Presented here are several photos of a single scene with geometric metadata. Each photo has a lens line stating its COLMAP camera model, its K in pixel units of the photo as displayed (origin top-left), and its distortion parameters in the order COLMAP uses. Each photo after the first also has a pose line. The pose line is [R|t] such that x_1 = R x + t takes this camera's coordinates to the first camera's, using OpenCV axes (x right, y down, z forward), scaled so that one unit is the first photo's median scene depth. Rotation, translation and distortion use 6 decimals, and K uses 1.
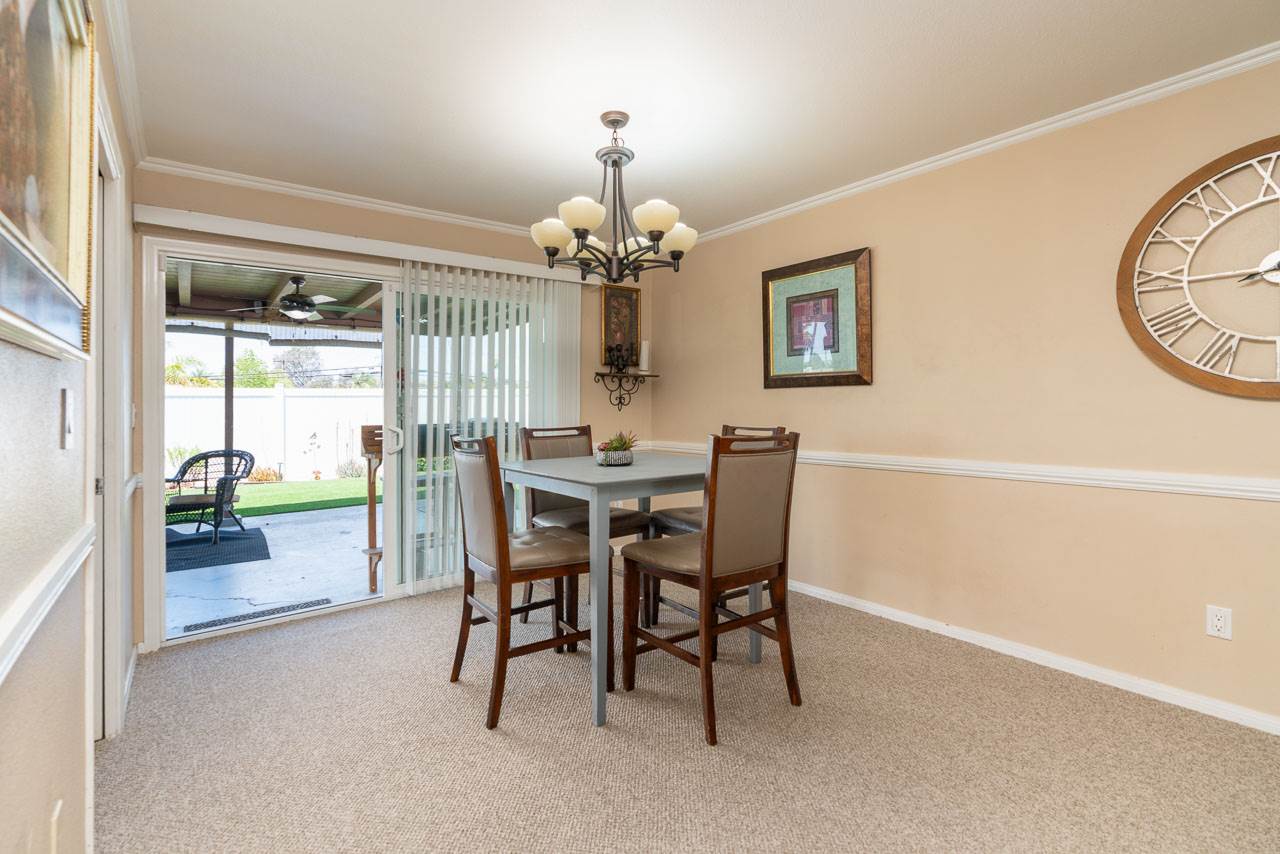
lens RADIAL K [[587.2, 0, 638.6], [0, 587.2, 392.6], [0, 0, 1]] dist [-0.001347, -0.000059]
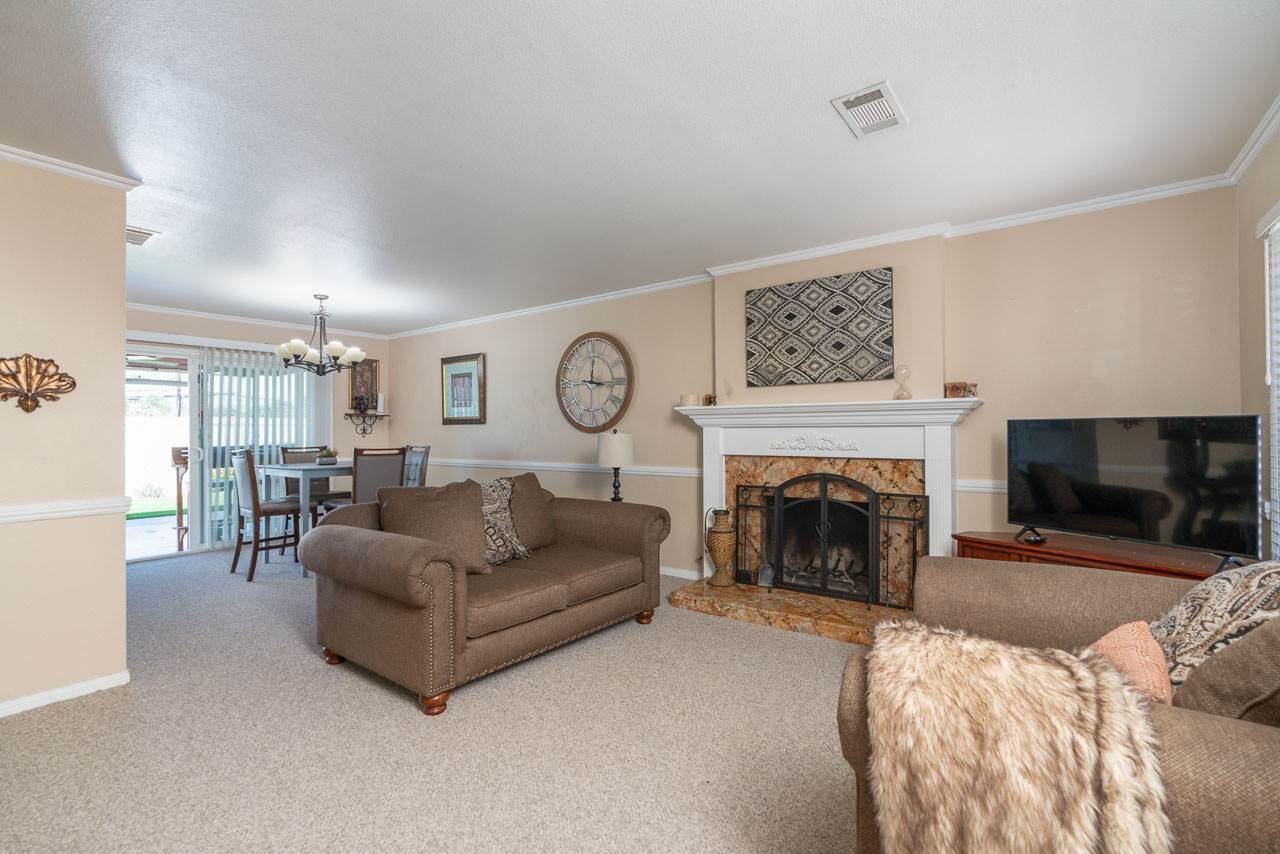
lens RADIAL K [[580.6, 0, 640.0], [0, 580.6, 427.0], [0, 0, 1]] dist [-0.001473, -0.000179]
pose [[0.965588, 0.004754, 0.260031, 0.390180], [-0.007845, 0.999910, 0.010850, -0.028322], [-0.259956, -0.012517, 0.965539, -0.965171]]
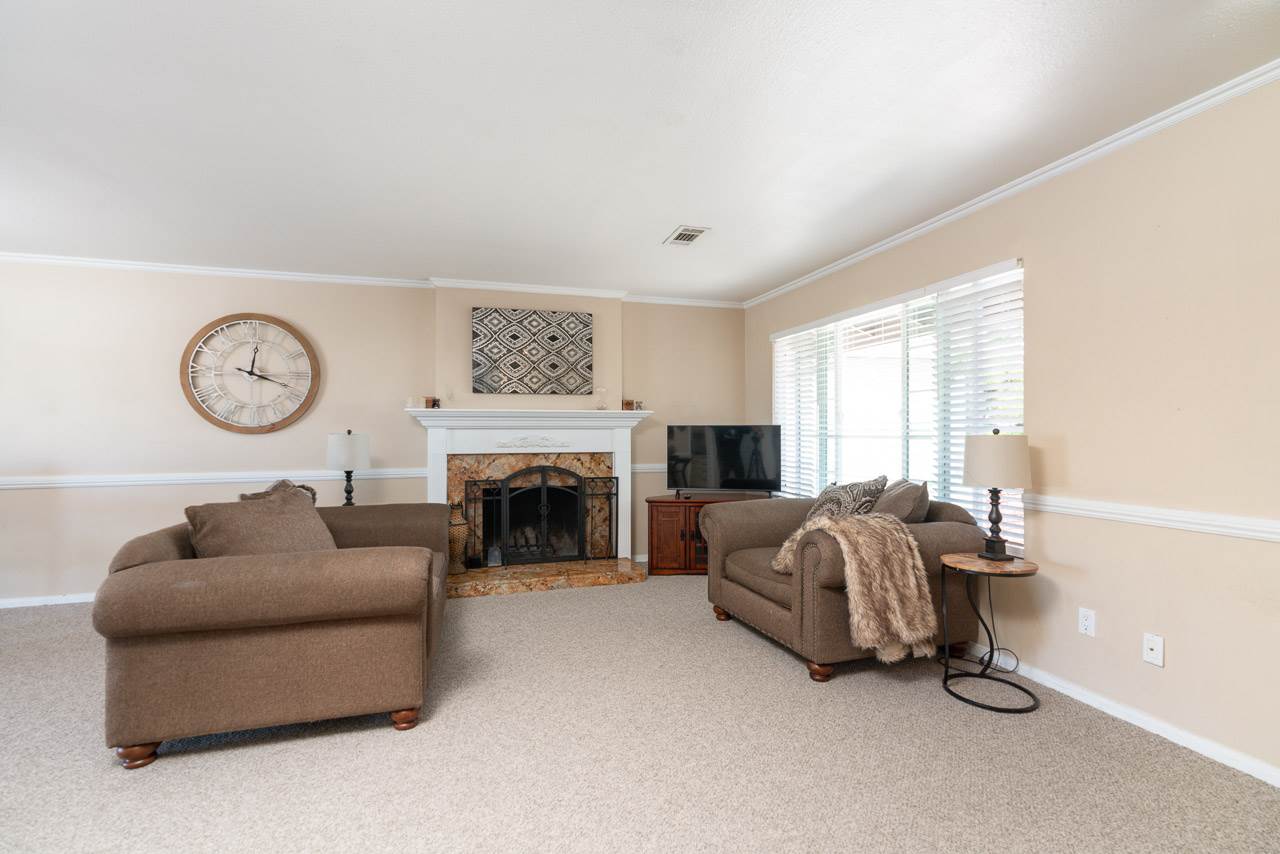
lens RADIAL K [[580.6, 0, 640.0], [0, 580.6, 427.0], [0, 0, 1]] dist [-0.001473, -0.000179]
pose [[0.362352, 0.015617, 0.931910, -0.237737], [-0.018552, 0.999782, -0.009542, -0.014078], [-0.931857, -0.013831, 0.362563, -0.695517]]
